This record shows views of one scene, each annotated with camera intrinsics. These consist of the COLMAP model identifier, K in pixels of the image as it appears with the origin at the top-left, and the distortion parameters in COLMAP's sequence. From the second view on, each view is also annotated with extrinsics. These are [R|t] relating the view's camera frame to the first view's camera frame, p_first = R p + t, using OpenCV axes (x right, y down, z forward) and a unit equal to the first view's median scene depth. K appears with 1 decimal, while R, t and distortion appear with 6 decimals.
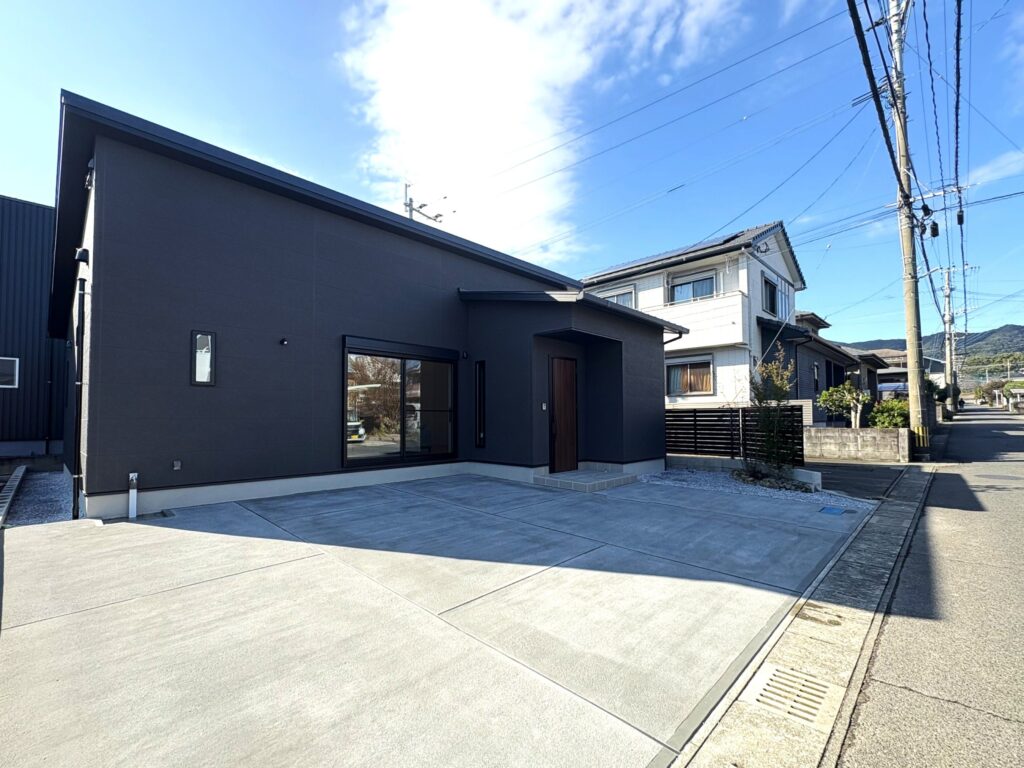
lens RADIAL K [[445.1, 0, 477.4], [0, 445.1, 401.0], [0, 0, 1]] dist [0.000212, 0.000347]
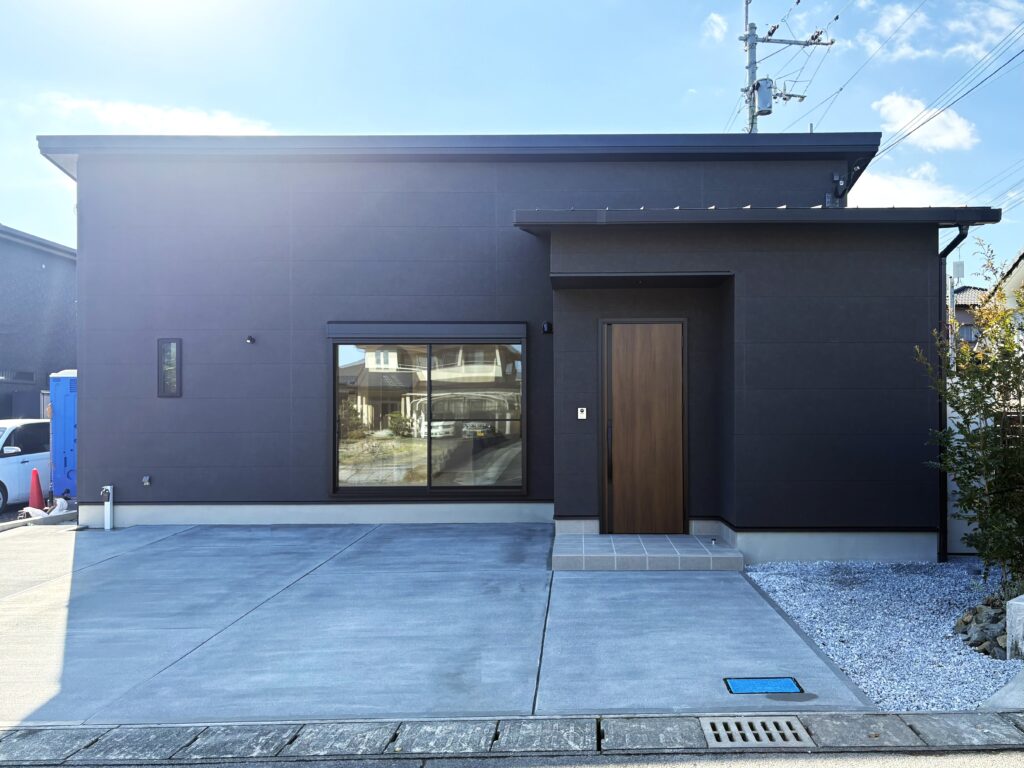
lens RADIAL K [[787.4, 0, 554.5], [0, 787.4, 415.4], [0, 0, 1]] dist [0.025662, -0.000541]
pose [[0.718210, -0.004557, -0.695811, 0.780414], [0.028458, 0.999334, 0.022829, -0.008341], [0.695244, -0.036197, 0.717862, 0.256528]]
